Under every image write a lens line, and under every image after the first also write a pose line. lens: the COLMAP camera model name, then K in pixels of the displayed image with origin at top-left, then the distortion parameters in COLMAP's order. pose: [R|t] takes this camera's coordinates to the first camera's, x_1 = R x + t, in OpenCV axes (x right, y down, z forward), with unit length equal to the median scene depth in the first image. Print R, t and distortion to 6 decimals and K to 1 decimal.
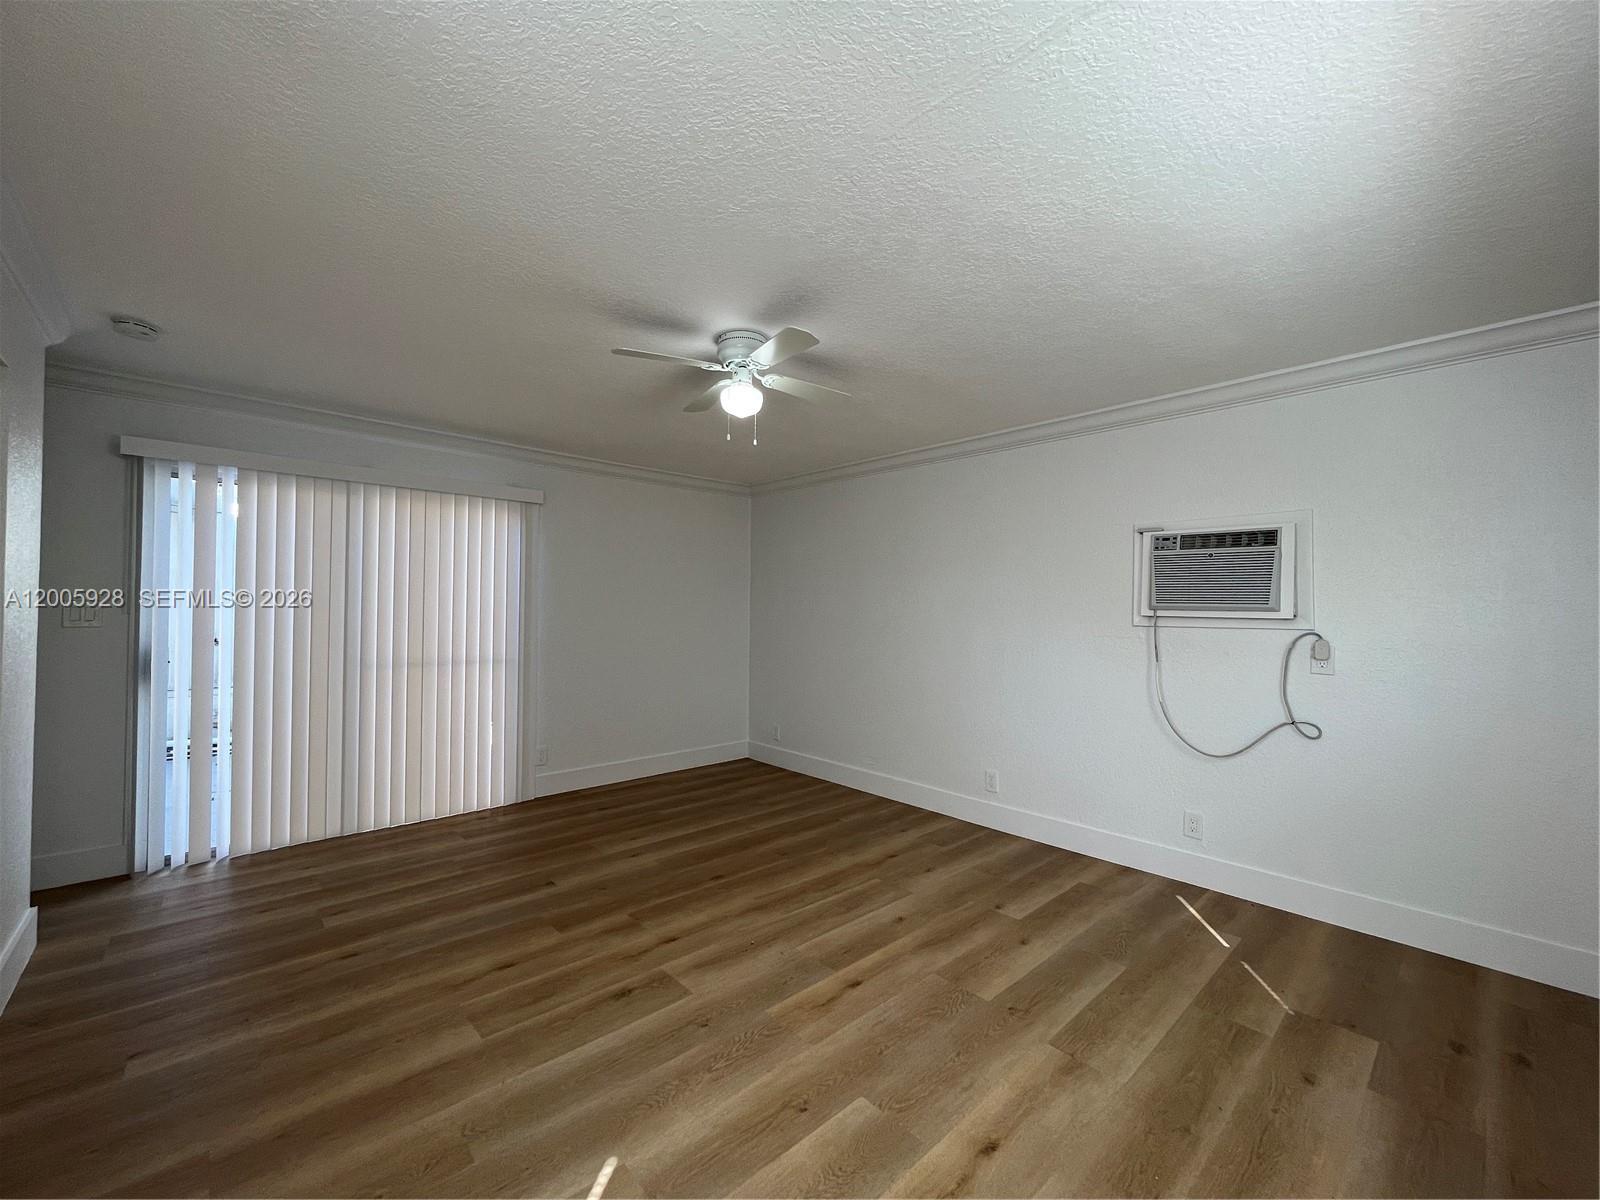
lens RADIAL K [[646.9, 0, 800.2], [0, 646.9, 605.8], [0, 0, 1]] dist [0.000823, -0.000111]
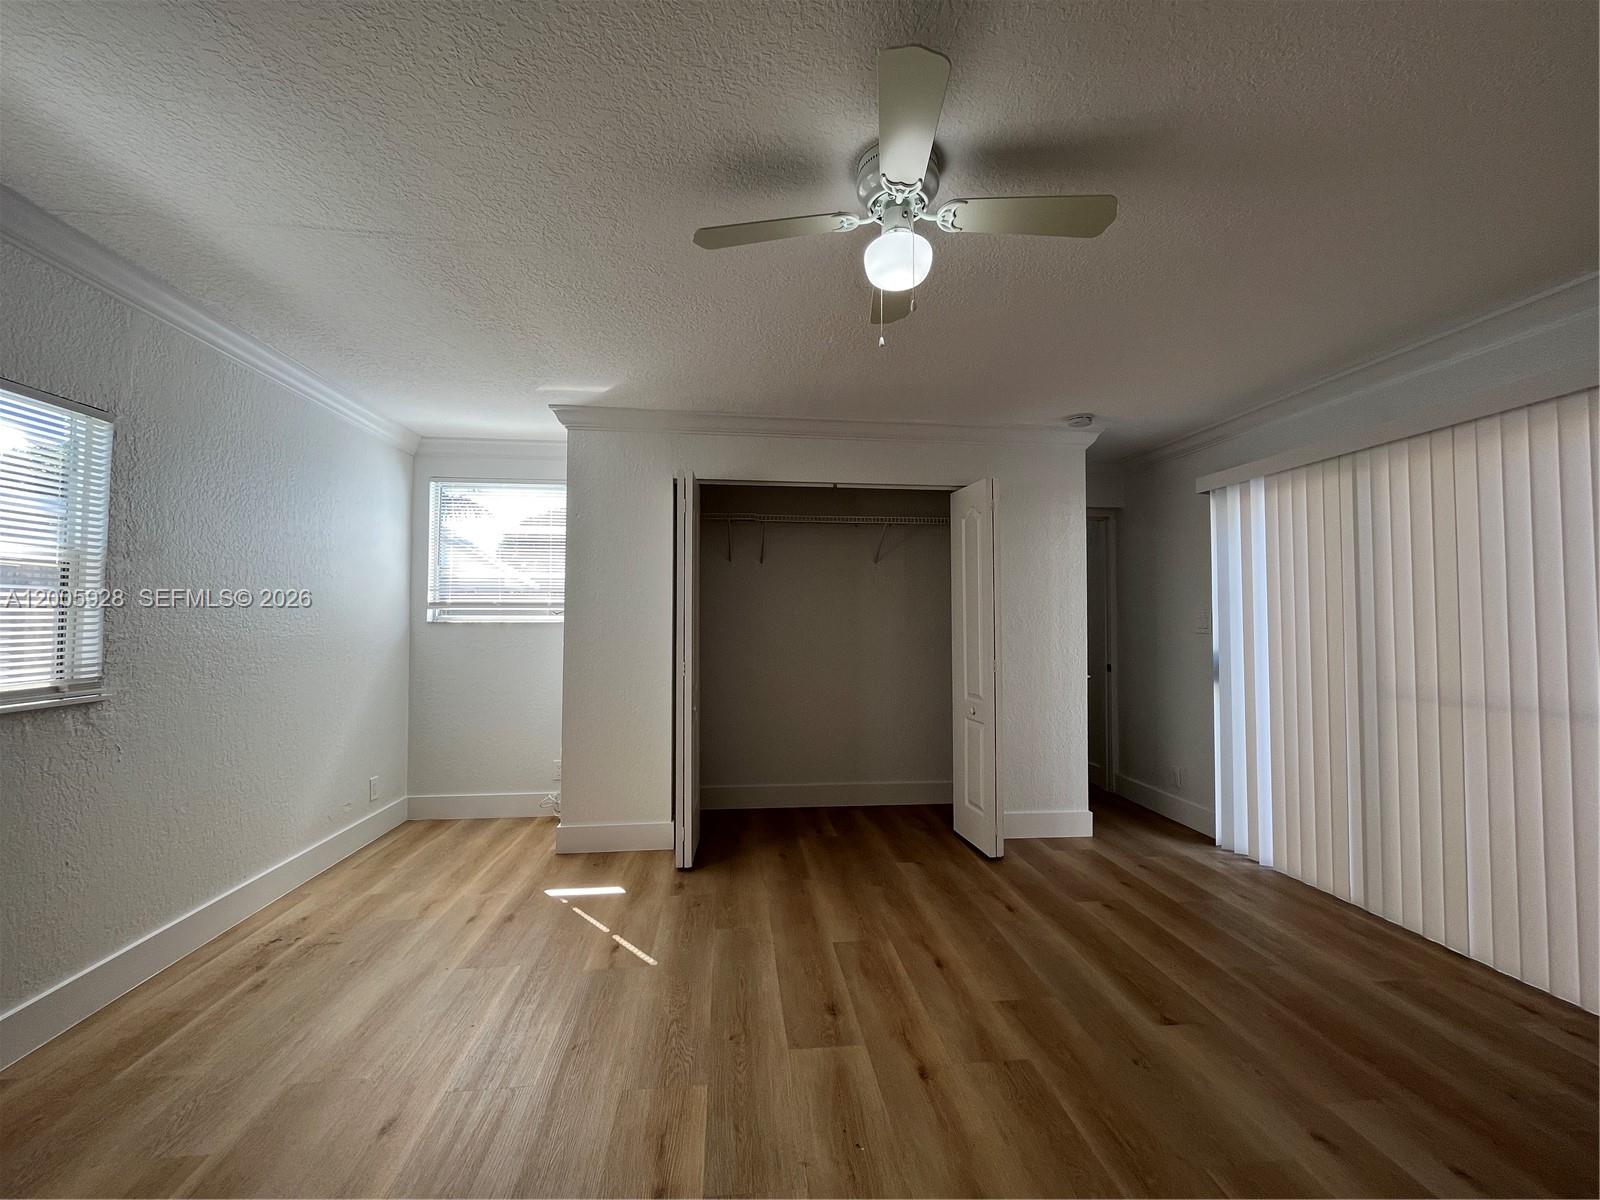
lens RADIAL K [[646.9, 0, 800.3], [0, 646.9, 594.3], [0, 0, 1]] dist [0.000823, -0.000111]
pose [[-0.589230, -0.046338, -0.806636, 0.406752], [-0.006189, 0.998584, -0.052843, 0.030164], [0.807942, -0.026145, -0.588682, 1.138336]]
